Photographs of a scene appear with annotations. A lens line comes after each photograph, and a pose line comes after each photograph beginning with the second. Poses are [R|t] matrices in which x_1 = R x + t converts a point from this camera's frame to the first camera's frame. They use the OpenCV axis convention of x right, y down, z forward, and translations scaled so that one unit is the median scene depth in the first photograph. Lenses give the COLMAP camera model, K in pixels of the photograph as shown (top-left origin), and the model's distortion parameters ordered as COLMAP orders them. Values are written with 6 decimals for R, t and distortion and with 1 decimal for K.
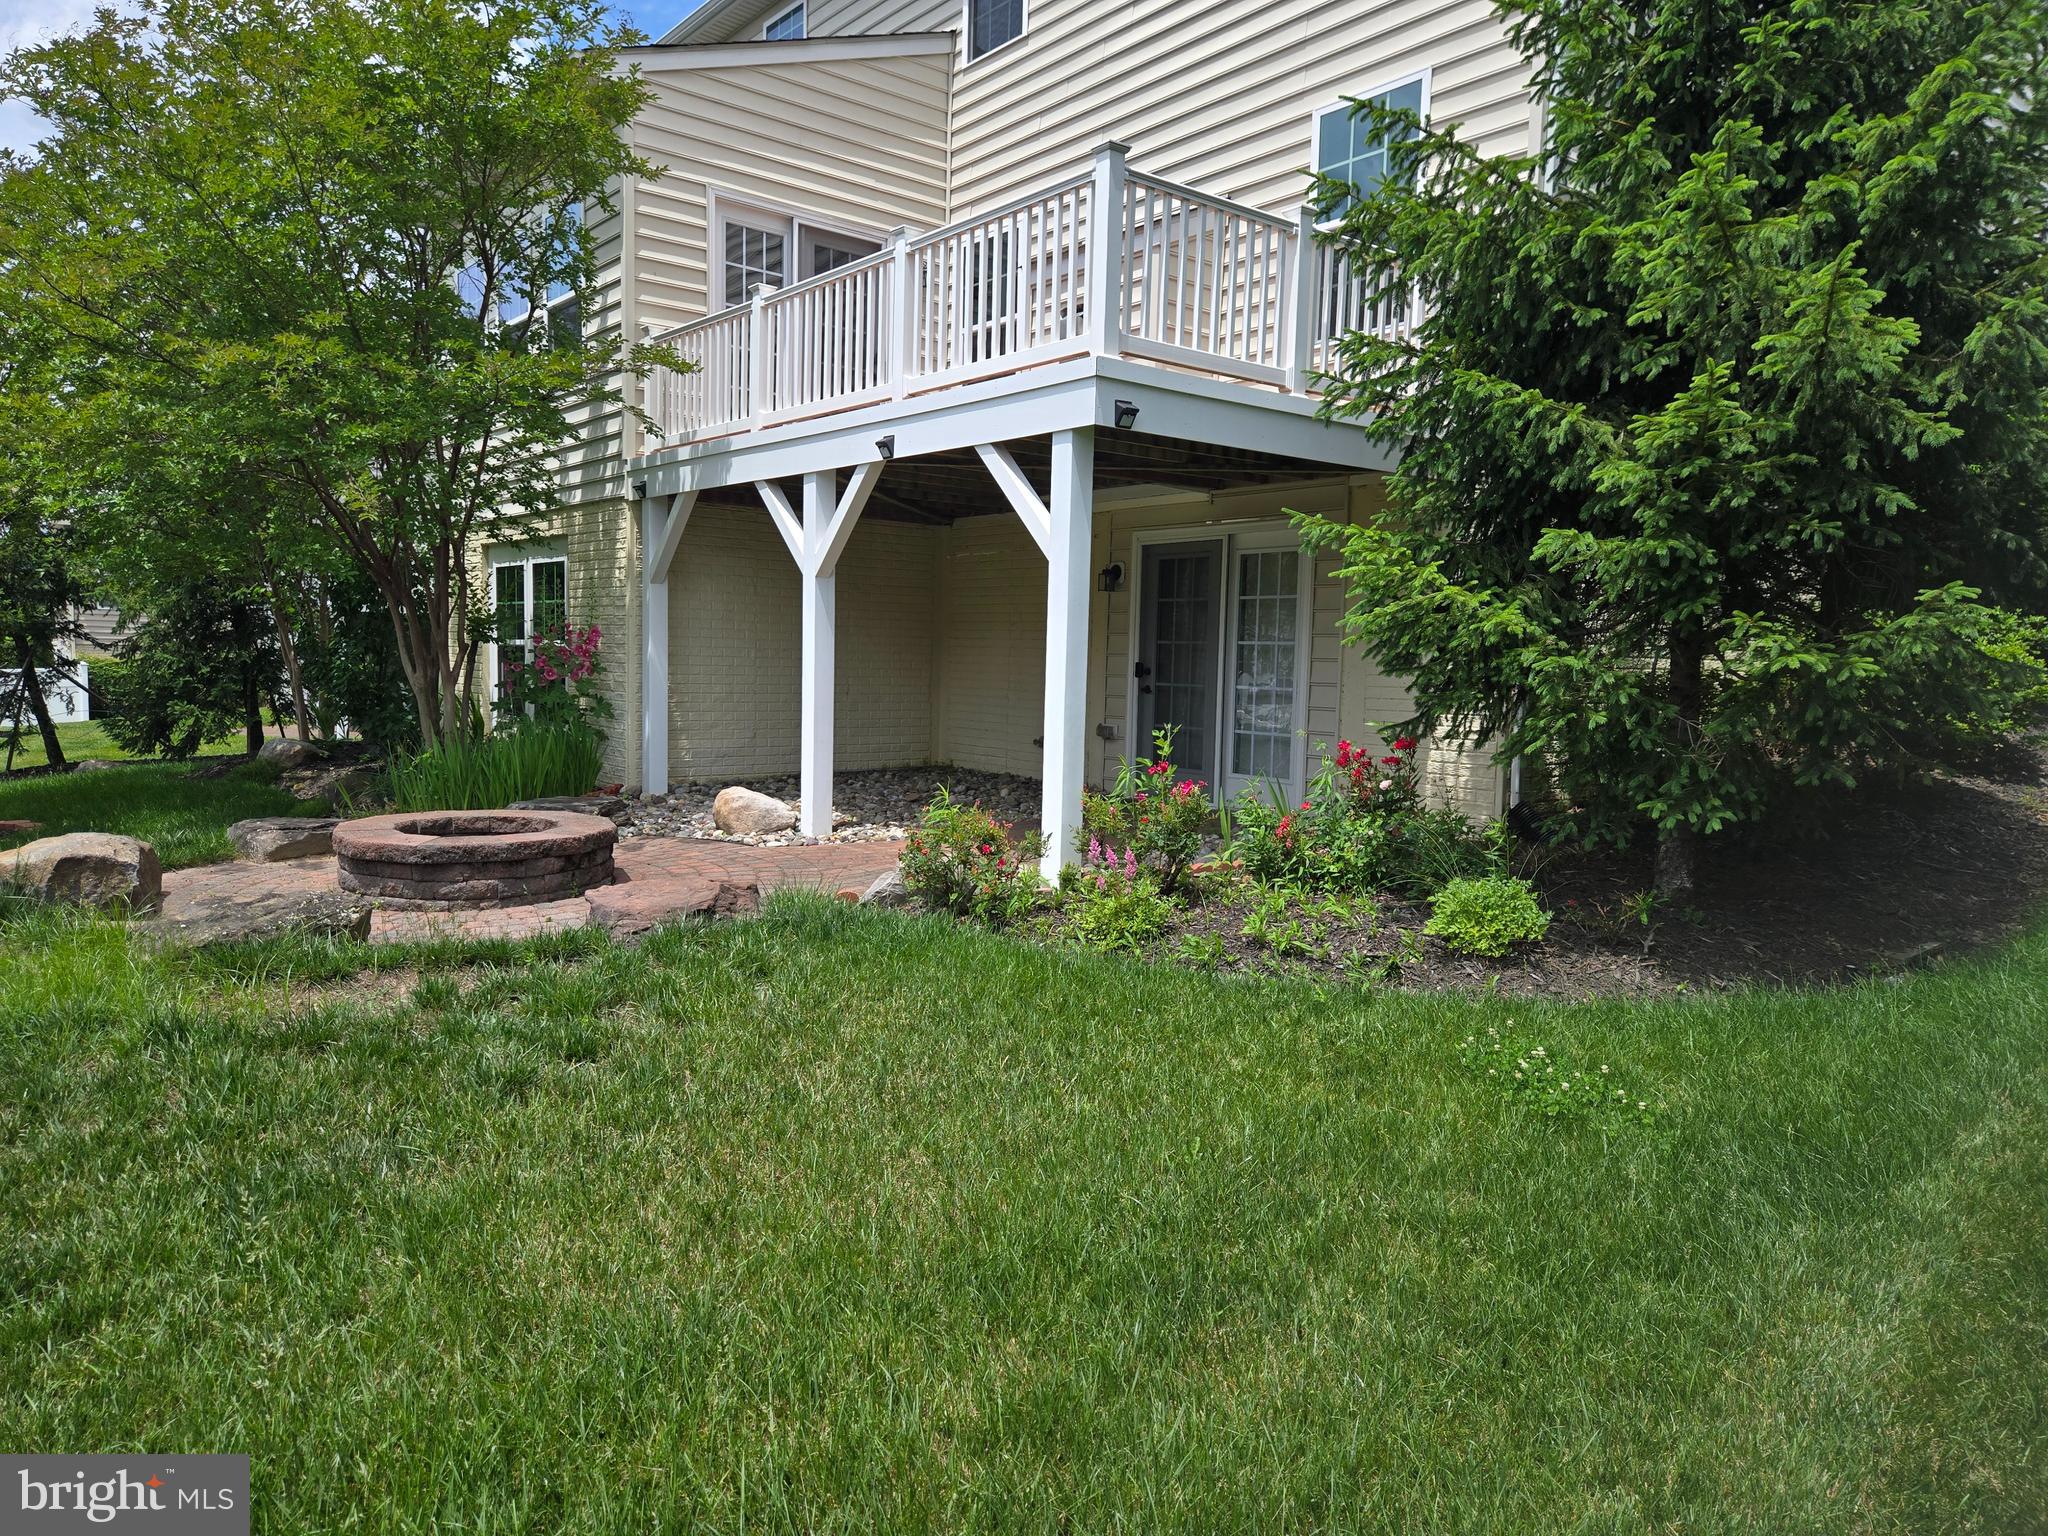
lens RADIAL K [[1373.3, 0, 1022.1], [0, 1373.3, 763.8], [0, 0, 1]] dist [0.052331, -0.019961]
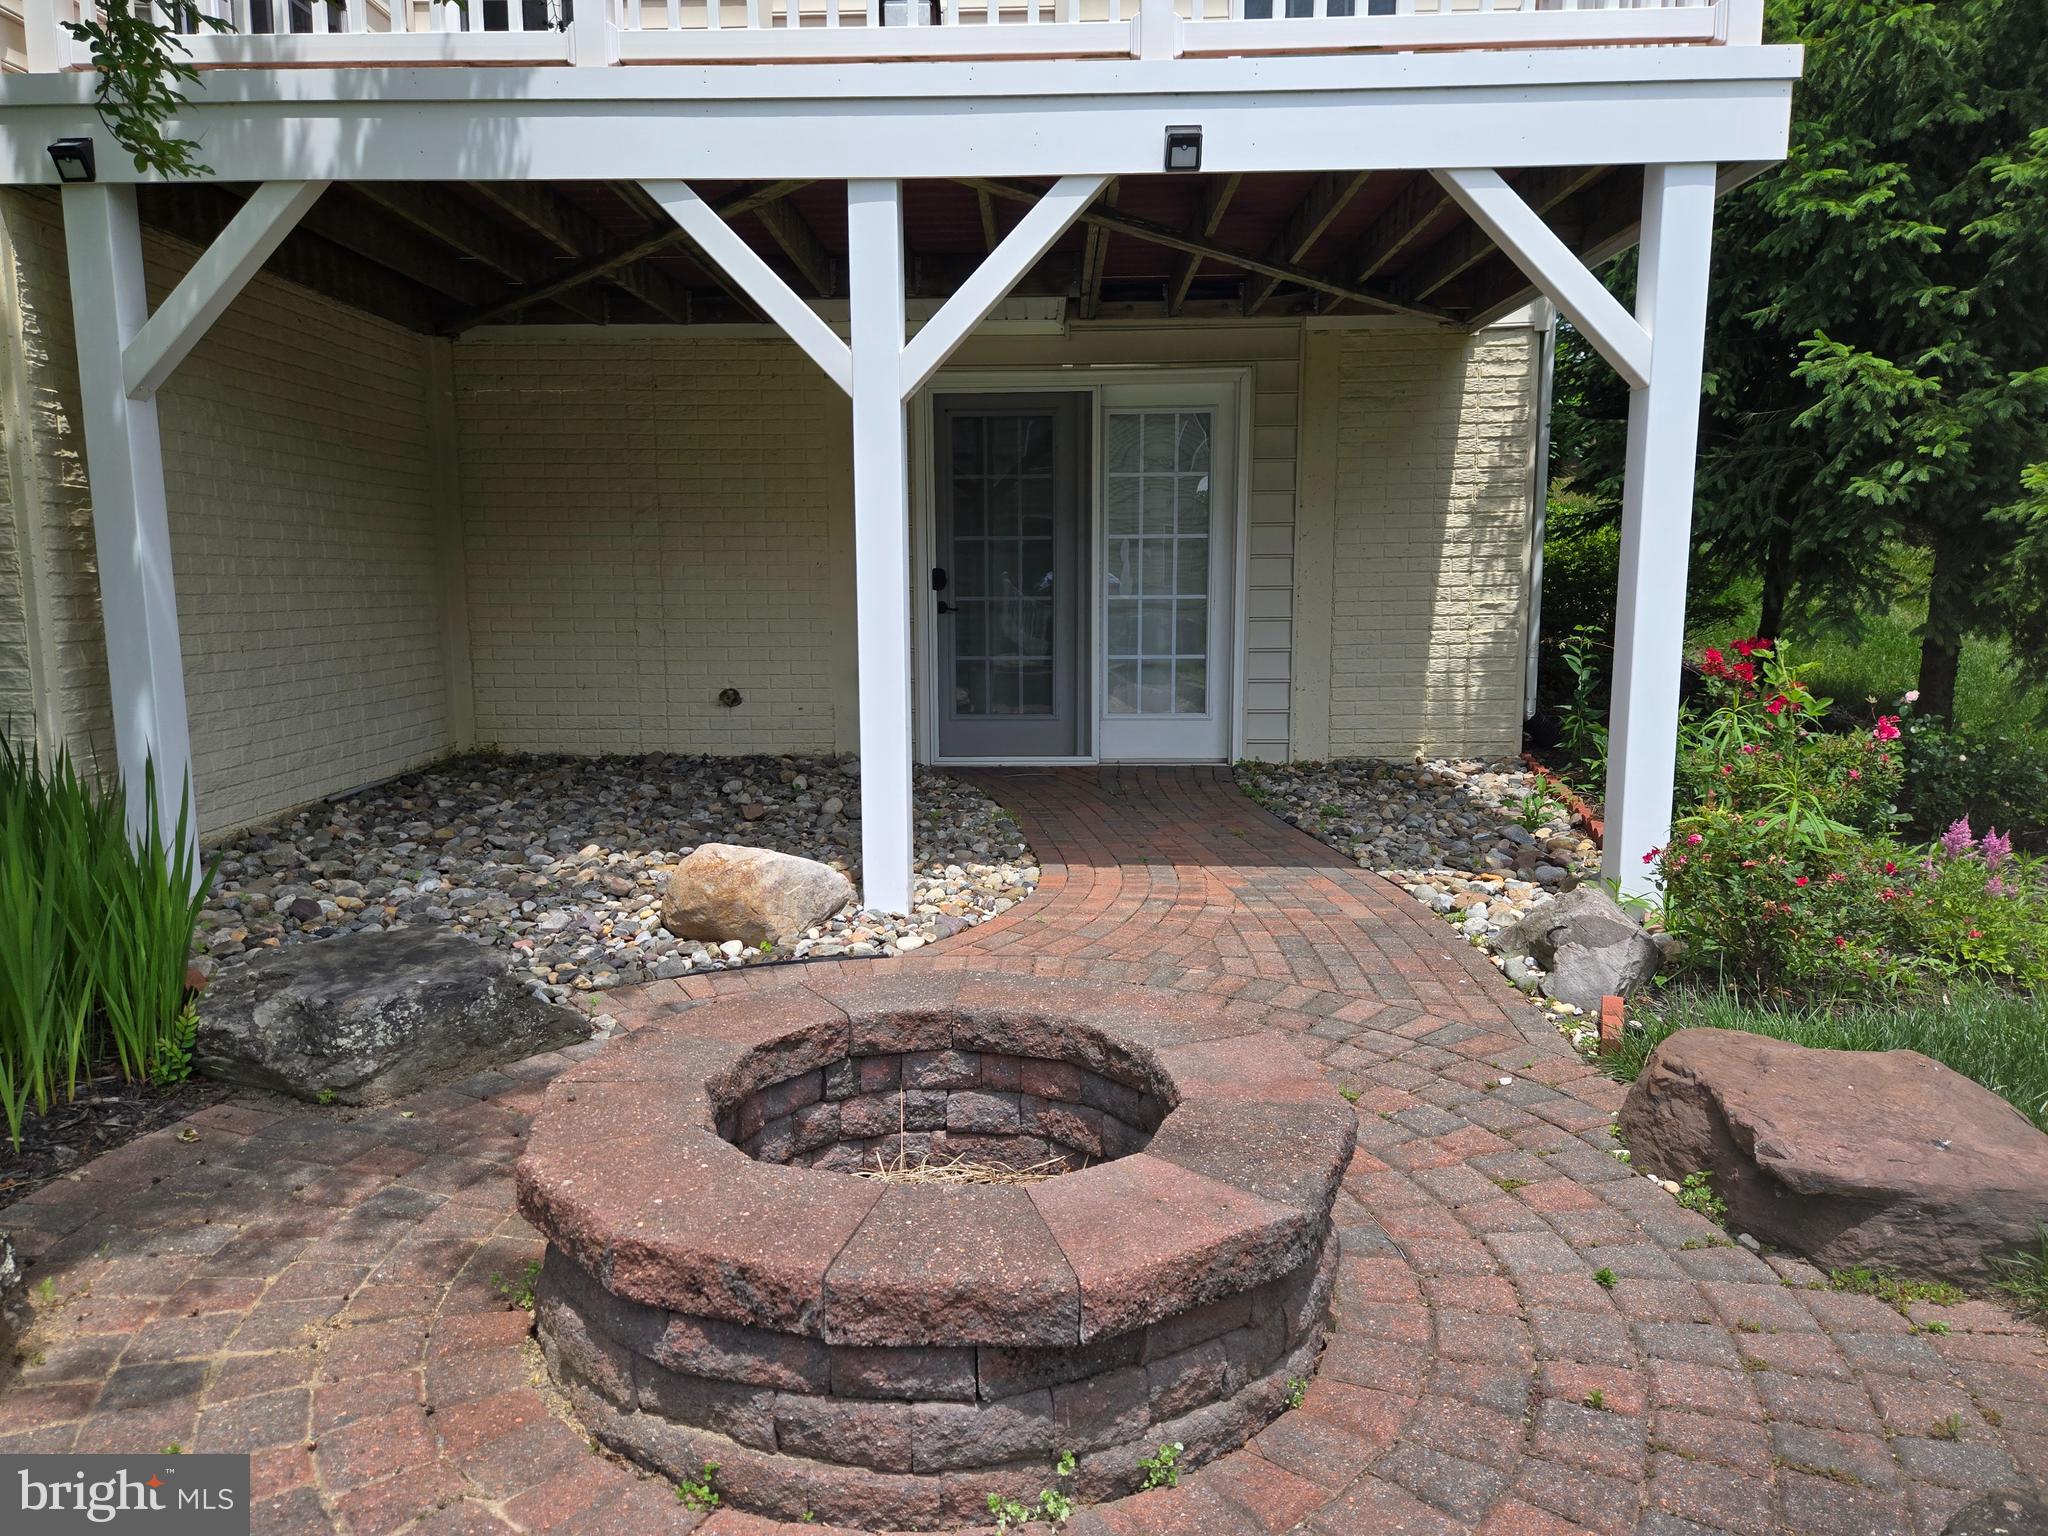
lens RADIAL K [[1373.3, 0, 1017.0], [0, 1373.3, 767.0], [0, 0, 1]] dist [0.052331, -0.019961]
pose [[0.655821, -0.129366, 0.743749, -0.498593], [0.081933, 0.991585, 0.100227, -0.049489], [-0.750457, -0.004793, 0.660902, 0.624021]]
